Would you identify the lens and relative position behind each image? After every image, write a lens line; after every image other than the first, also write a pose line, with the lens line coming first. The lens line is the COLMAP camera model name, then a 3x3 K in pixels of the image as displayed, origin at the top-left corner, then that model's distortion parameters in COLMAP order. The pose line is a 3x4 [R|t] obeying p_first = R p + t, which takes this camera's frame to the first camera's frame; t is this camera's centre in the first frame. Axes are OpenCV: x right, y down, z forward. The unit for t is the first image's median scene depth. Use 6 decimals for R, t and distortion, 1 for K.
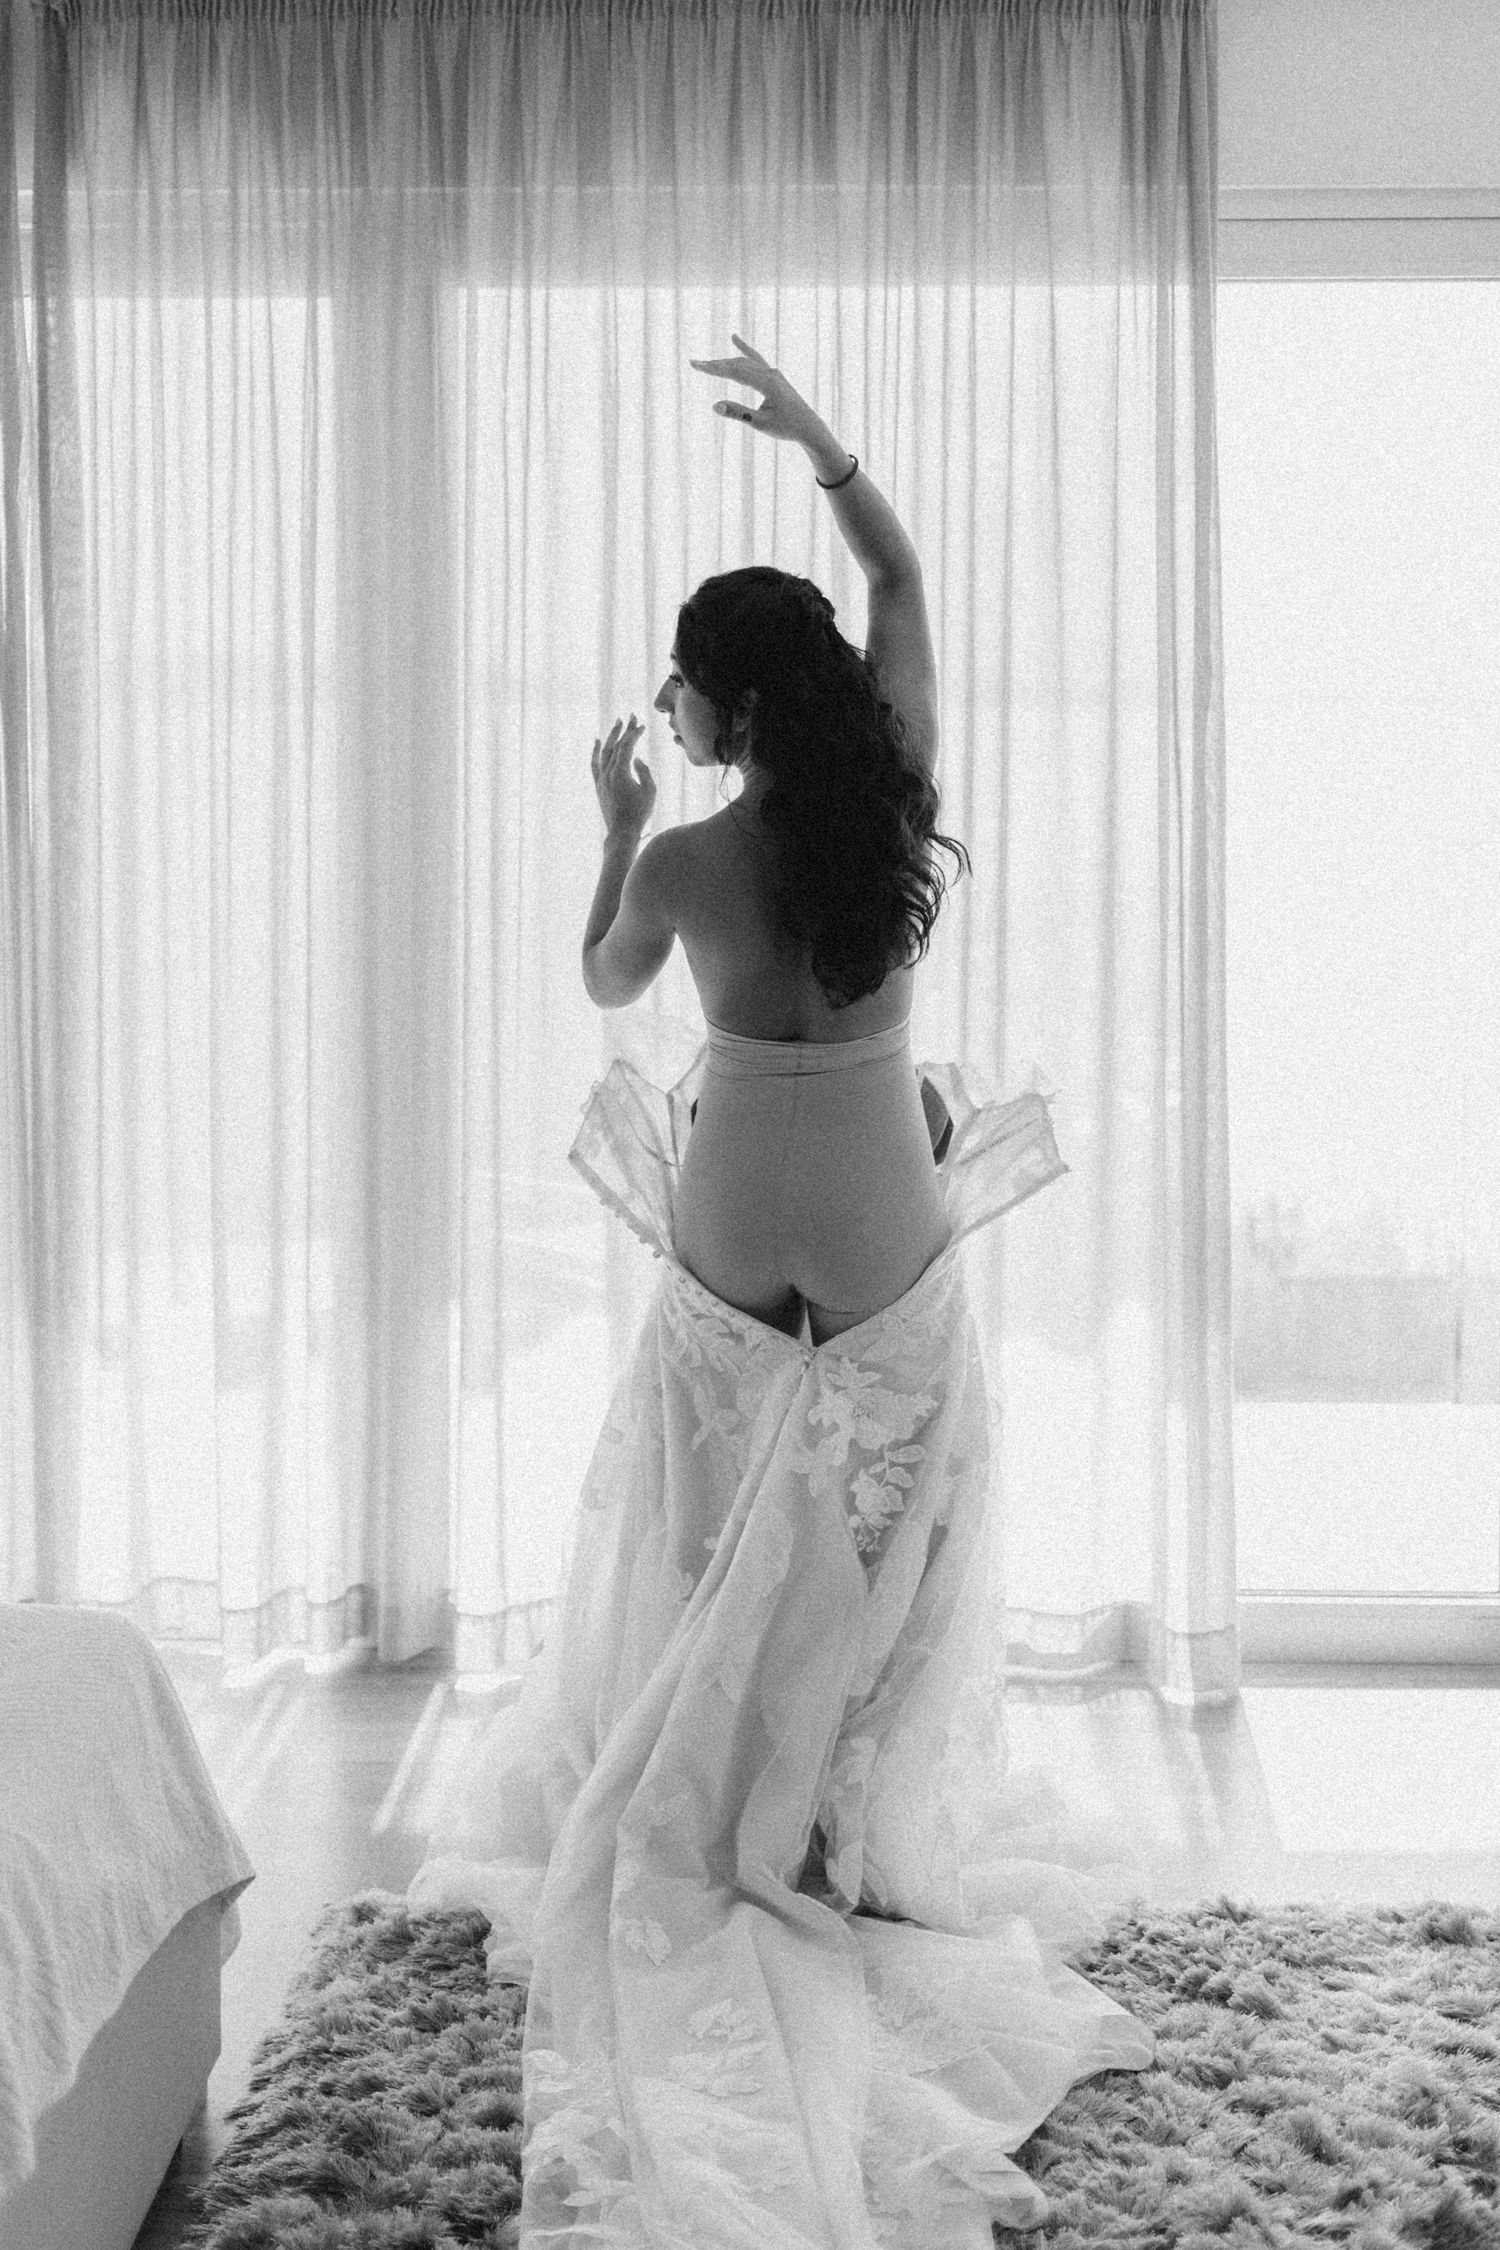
lens RADIAL K [[1854.7, 0, 708.0], [0, 1854.7, 1125.0], [0, 0, 1]] dist [0.002627, 0.007194]
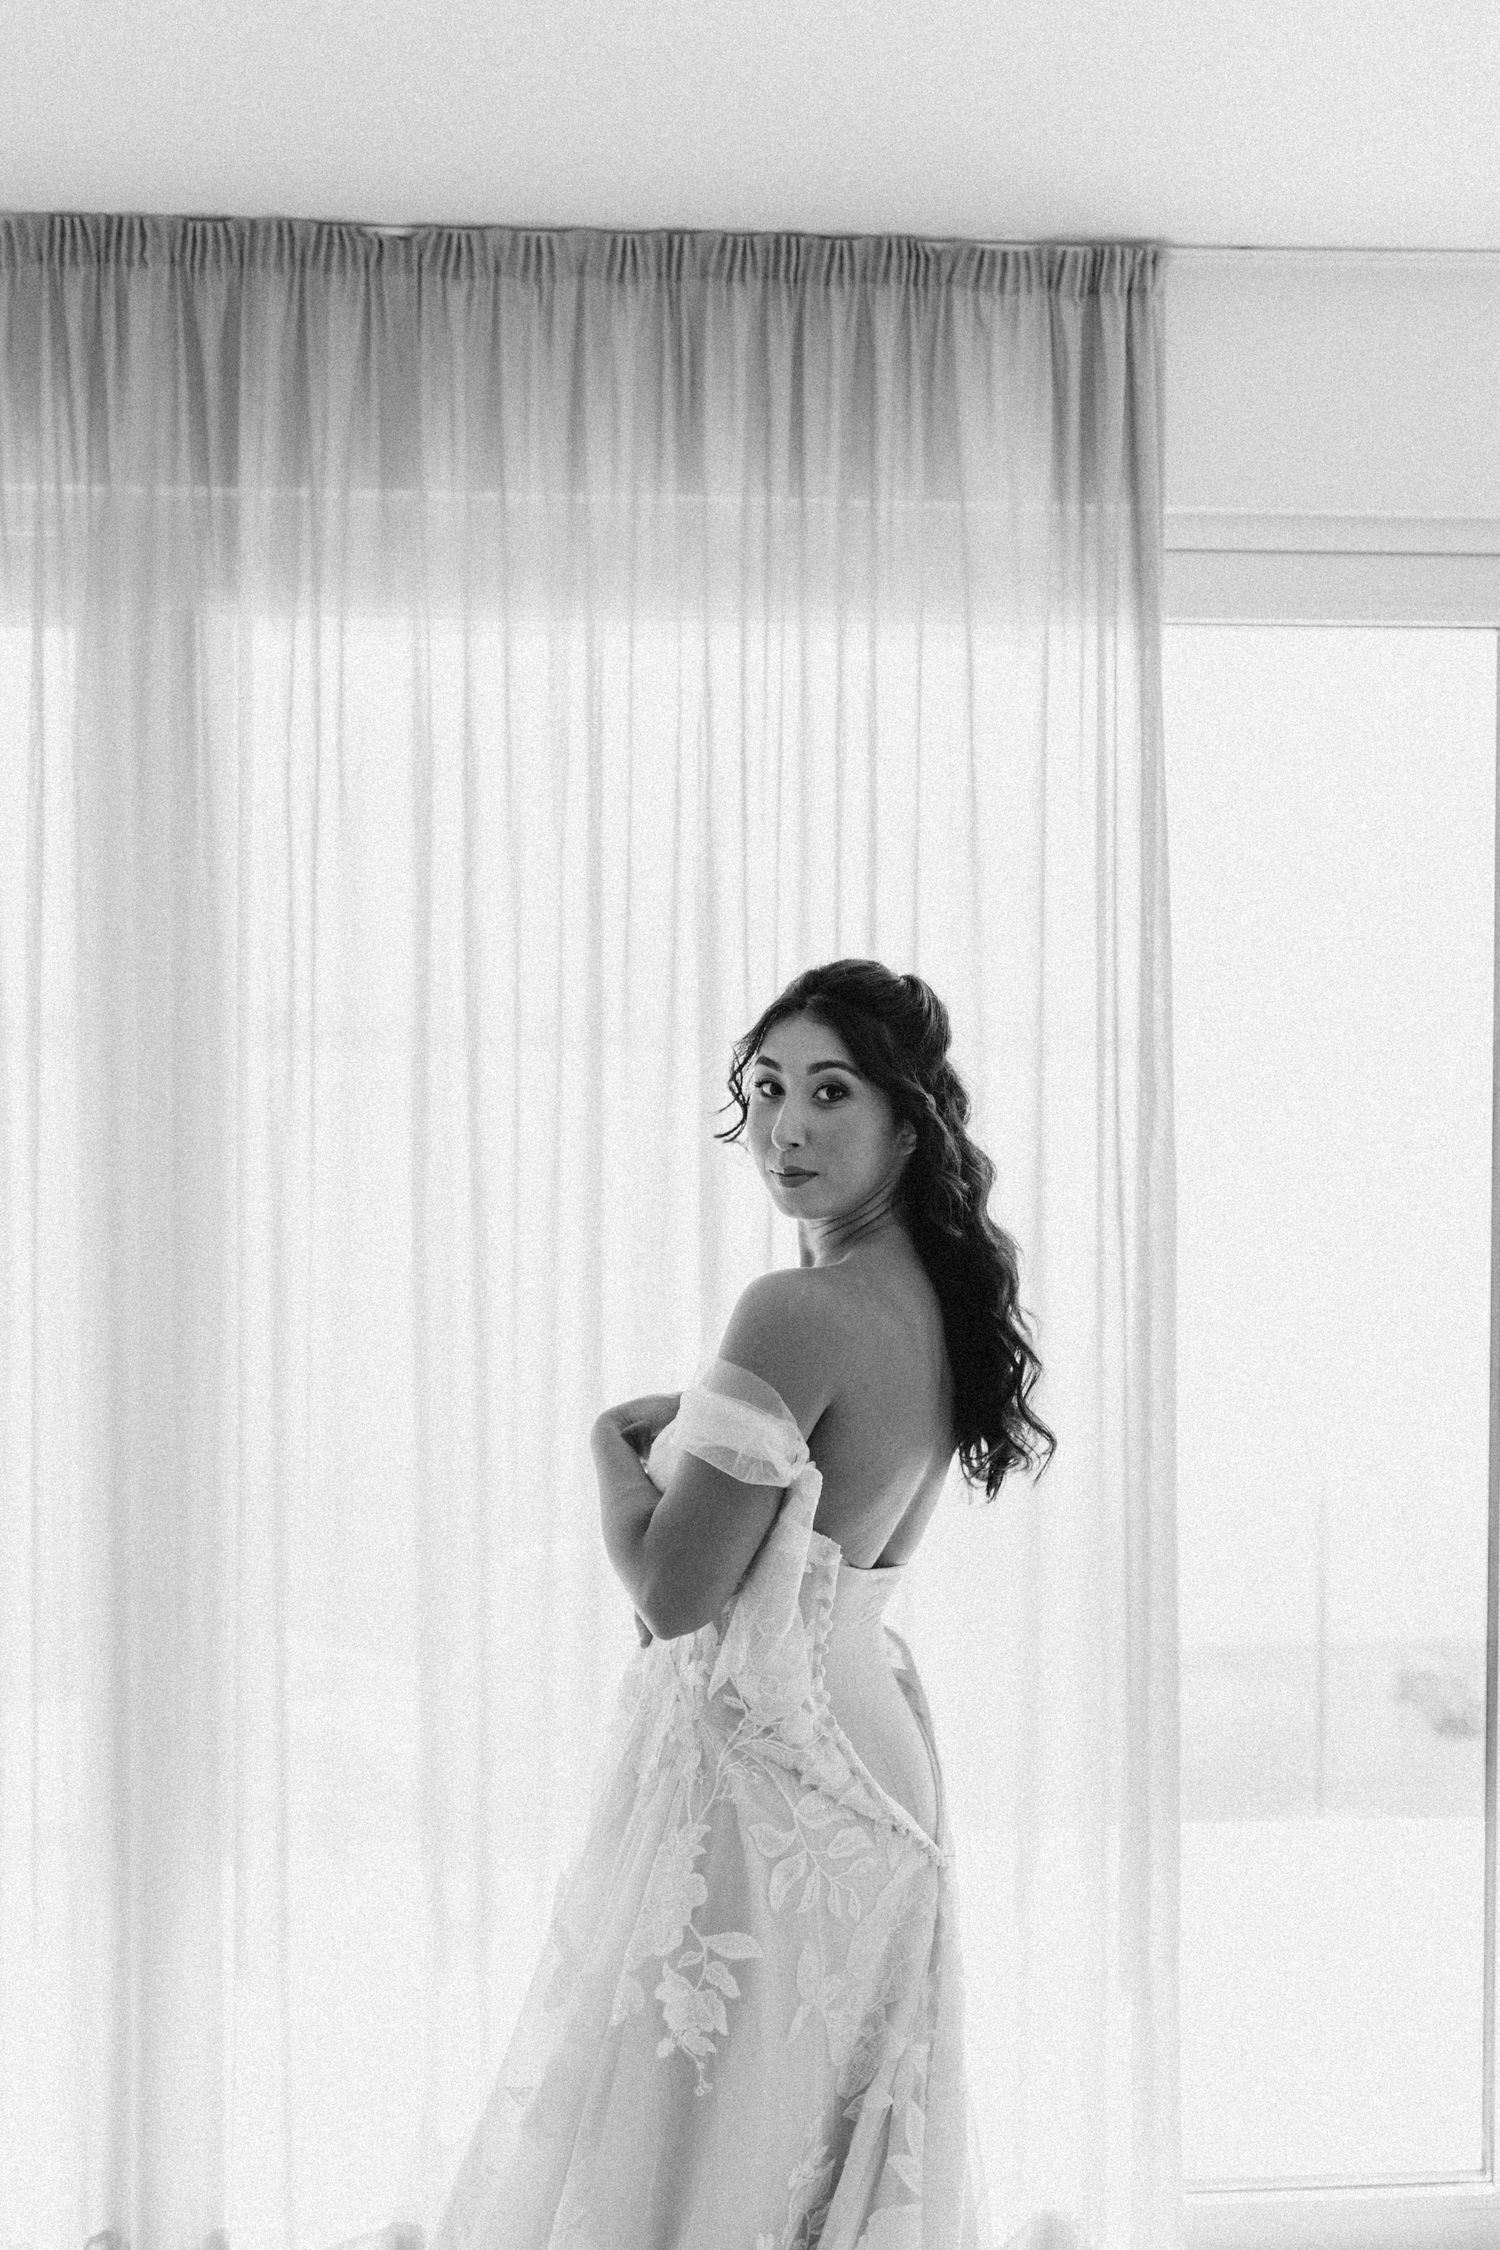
lens RADIAL K [[2268.7, 0, 750.0], [0, 2268.7, 1125.0], [0, 0, 1]] dist [0.011149, 0.025931]
pose [[0.996016, -0.001907, 0.089151, 0.000500], [0.001119, 0.999960, 0.008892, -0.240617], [-0.089164, -0.008756, 0.995978, 0.013225]]
